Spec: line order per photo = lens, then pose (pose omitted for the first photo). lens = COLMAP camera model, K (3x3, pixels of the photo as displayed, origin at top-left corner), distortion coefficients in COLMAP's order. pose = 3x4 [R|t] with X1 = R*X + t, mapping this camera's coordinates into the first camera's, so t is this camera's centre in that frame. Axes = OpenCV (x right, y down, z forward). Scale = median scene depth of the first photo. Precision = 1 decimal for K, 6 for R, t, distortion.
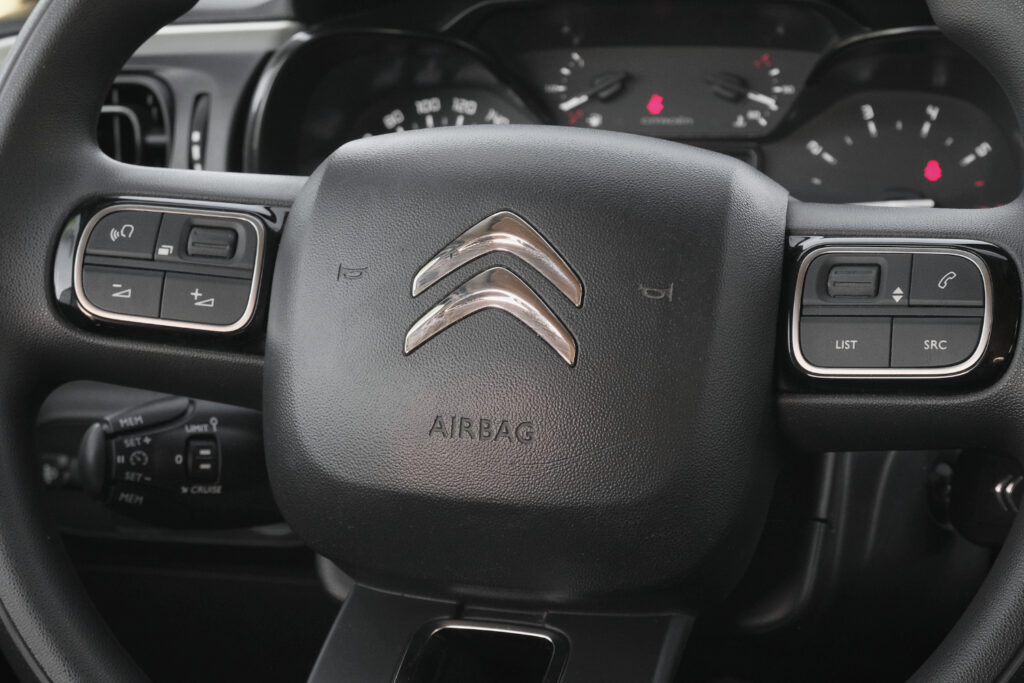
lens RADIAL K [[2011.8, 0, 519.5], [0, 2011.8, 342.5], [0, 0, 1]] dist [-0.074057, 0.000000]
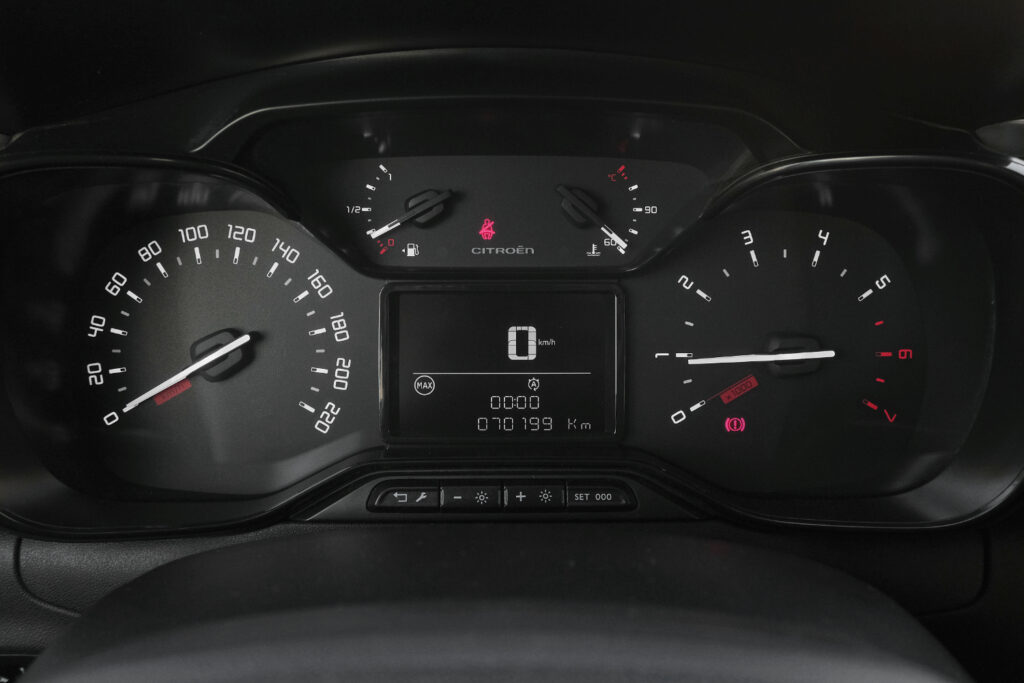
lens RADIAL K [[942.7, 0, 512.2], [0, 942.7, 340.0], [0, 0, 1]] dist [-0.063936, 0.000000]
pose [[0.975702, -0.048758, 0.213609, -0.005920], [0.028441, 0.994861, 0.097174, -0.139482], [-0.217249, -0.088738, 0.972074, 0.793153]]
